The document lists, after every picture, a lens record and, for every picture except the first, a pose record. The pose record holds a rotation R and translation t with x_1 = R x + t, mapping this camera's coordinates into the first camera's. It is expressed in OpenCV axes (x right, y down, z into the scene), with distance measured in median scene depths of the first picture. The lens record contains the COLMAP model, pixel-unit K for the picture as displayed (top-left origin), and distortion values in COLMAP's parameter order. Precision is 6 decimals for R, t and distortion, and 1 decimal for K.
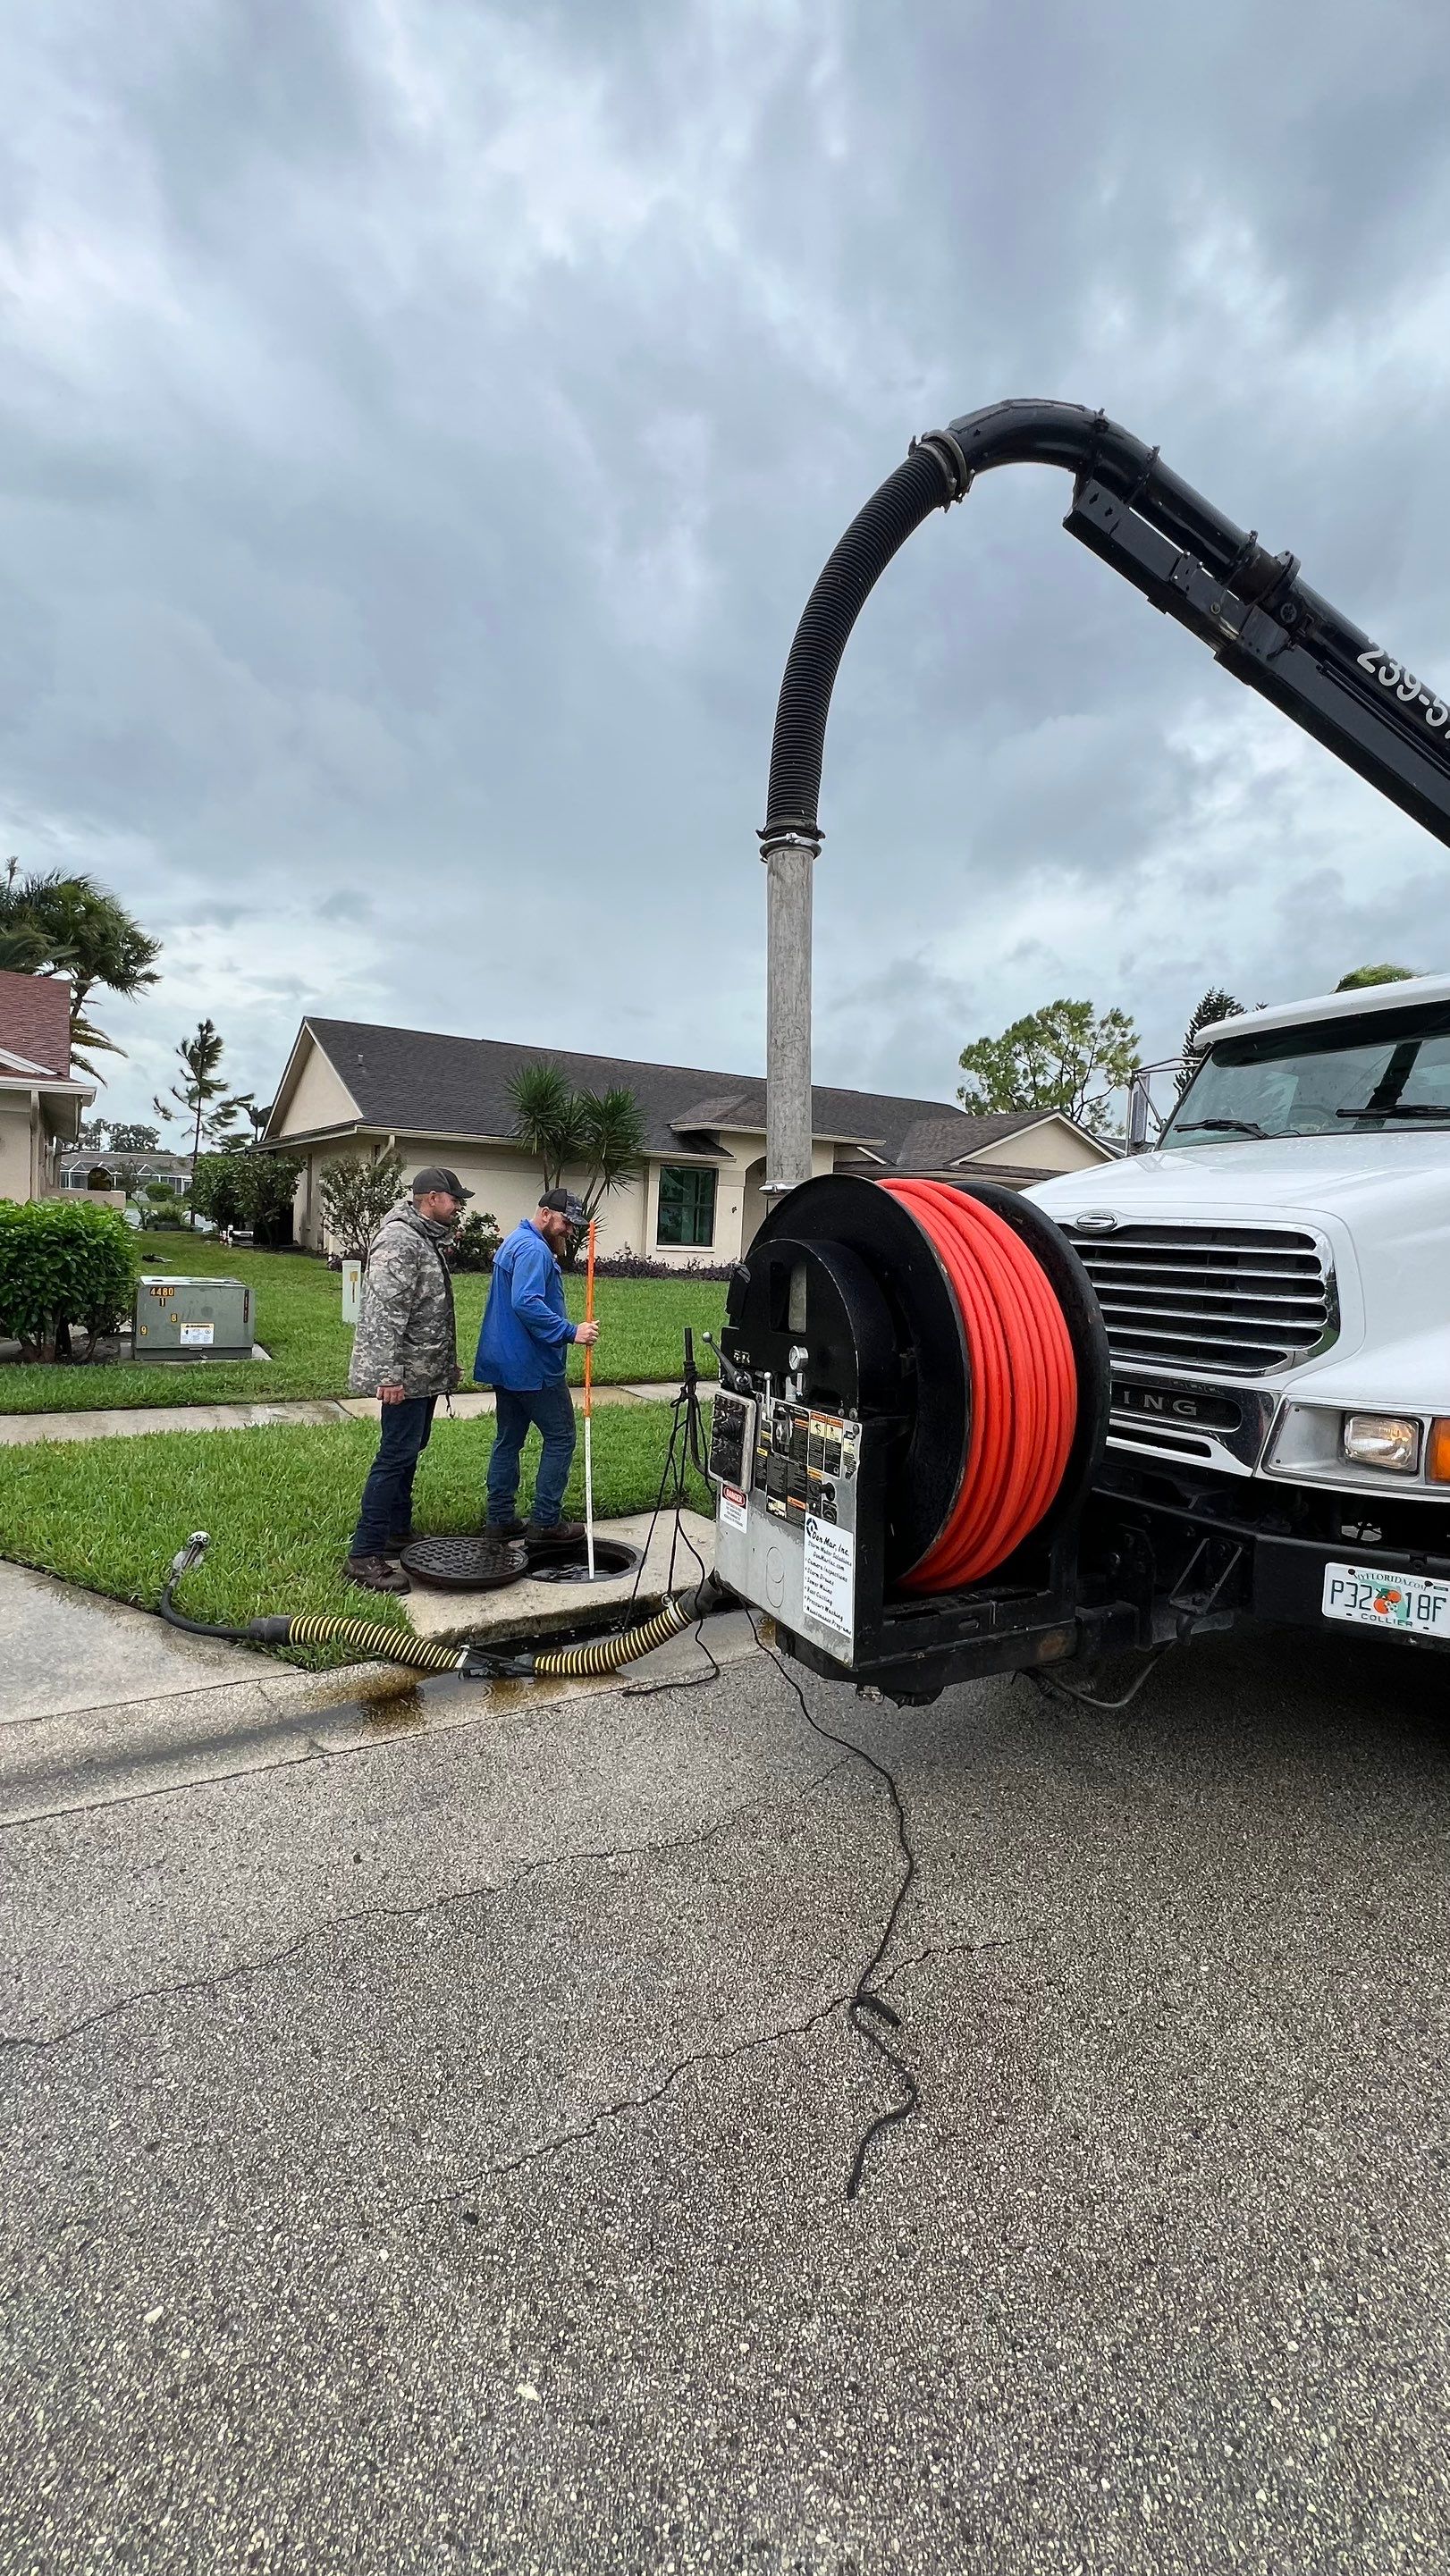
lens RADIAL K [[1033.1, 0, 765.6], [0, 1033.1, 1277.8], [0, 0, 1]] dist [-0.001906, 0.000142]
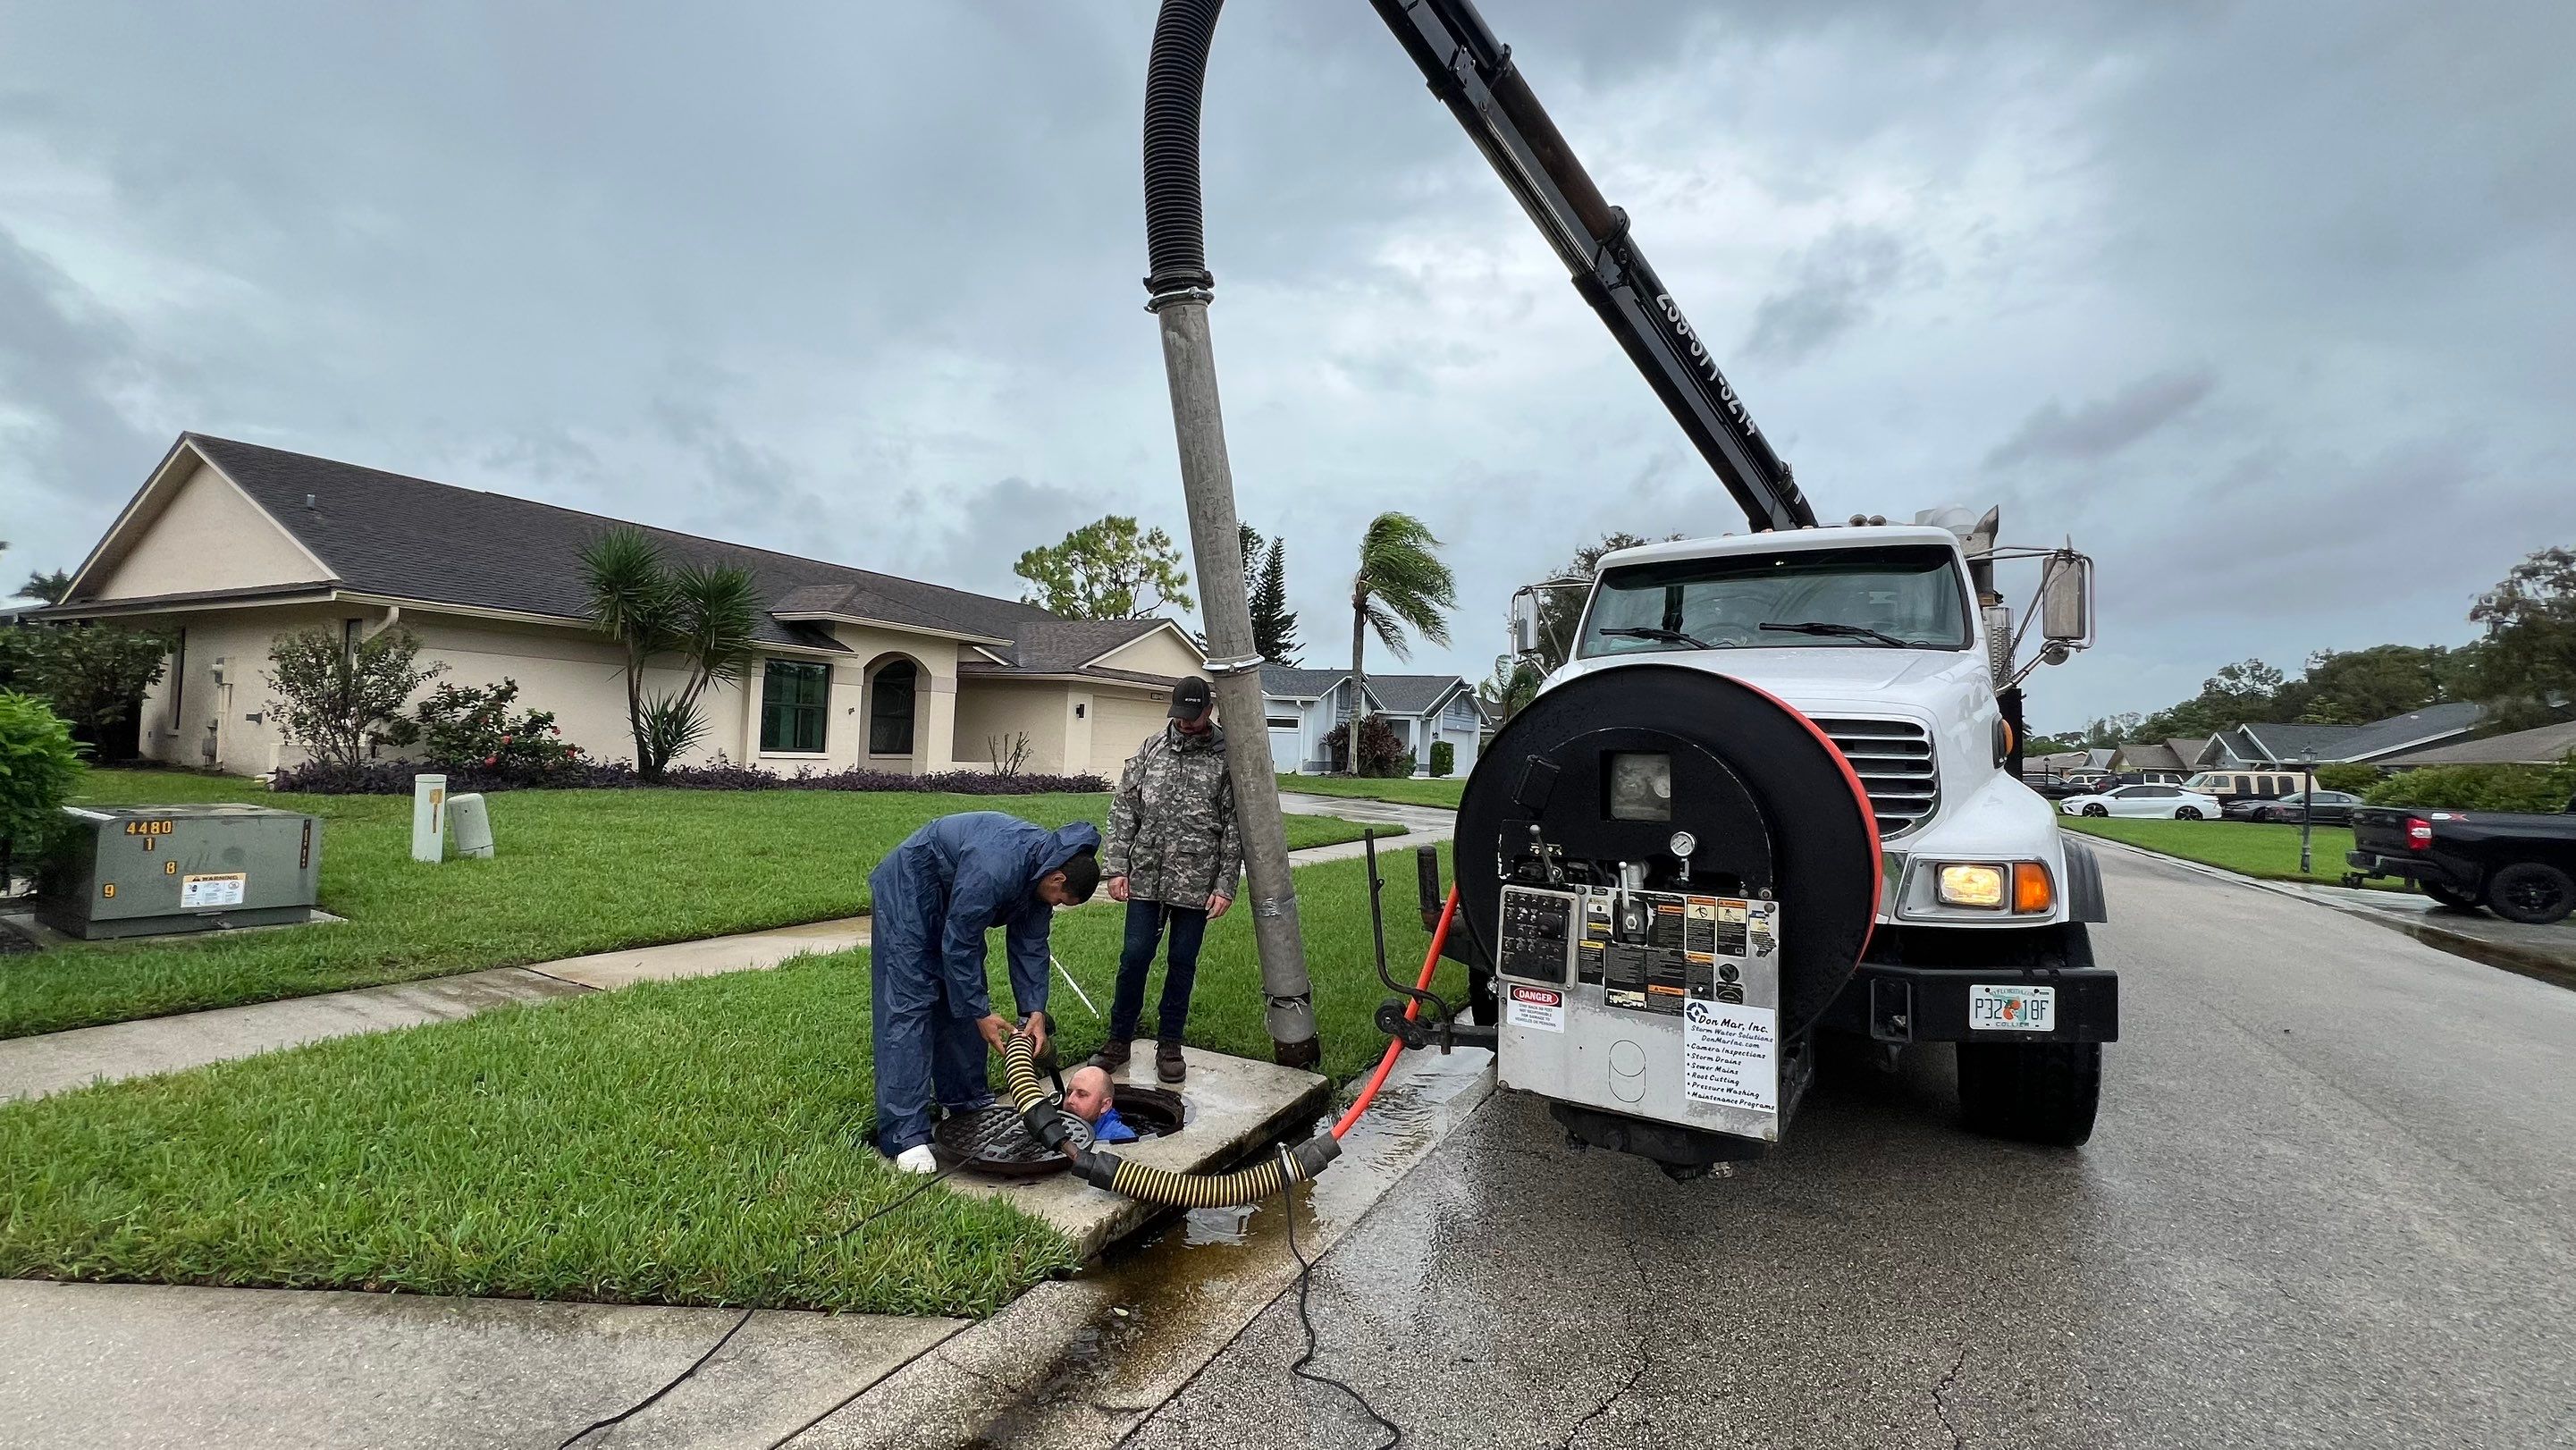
lens RADIAL K [[1018.2, 0, 1287.4], [0, 1018.2, 710.0], [0, 0, 1]] dist [-0.001001, 0.000230]
pose [[0.875600, 0.007793, 0.482974, -0.265489], [0.026650, 0.997568, -0.064411, -0.000027], [-0.482301, 0.069270, 0.873262, 0.100823]]
